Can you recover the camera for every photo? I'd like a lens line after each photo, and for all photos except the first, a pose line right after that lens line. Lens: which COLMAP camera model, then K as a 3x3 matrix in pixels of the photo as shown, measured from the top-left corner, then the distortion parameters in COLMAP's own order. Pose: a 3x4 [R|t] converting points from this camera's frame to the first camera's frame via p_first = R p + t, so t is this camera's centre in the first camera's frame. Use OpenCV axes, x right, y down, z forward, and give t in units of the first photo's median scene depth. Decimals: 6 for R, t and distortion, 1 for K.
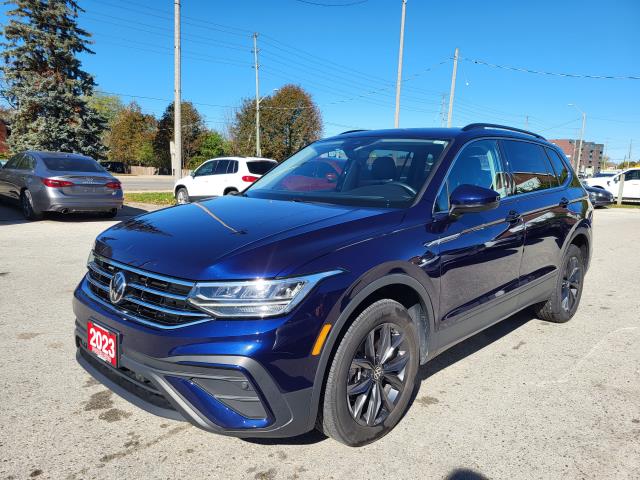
lens RADIAL K [[485.3, 0, 327.0], [0, 485.3, 250.2], [0, 0, 1]] dist [0.050675, -0.023745]
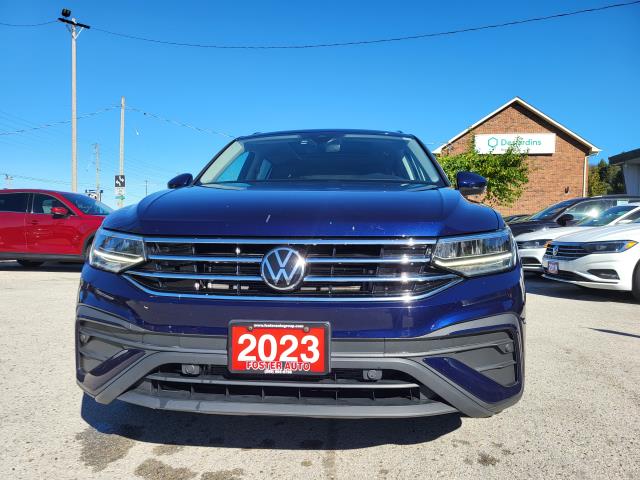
lens RADIAL K [[485.3, 0, 321.5], [0, 485.3, 243.5], [0, 0, 1]] dist [0.050675, -0.023745]
pose [[0.781420, -0.037327, 0.622888, -0.780423], [0.112832, 0.990207, -0.082210, 0.098973], [-0.613720, 0.134522, 0.777979, 0.387290]]
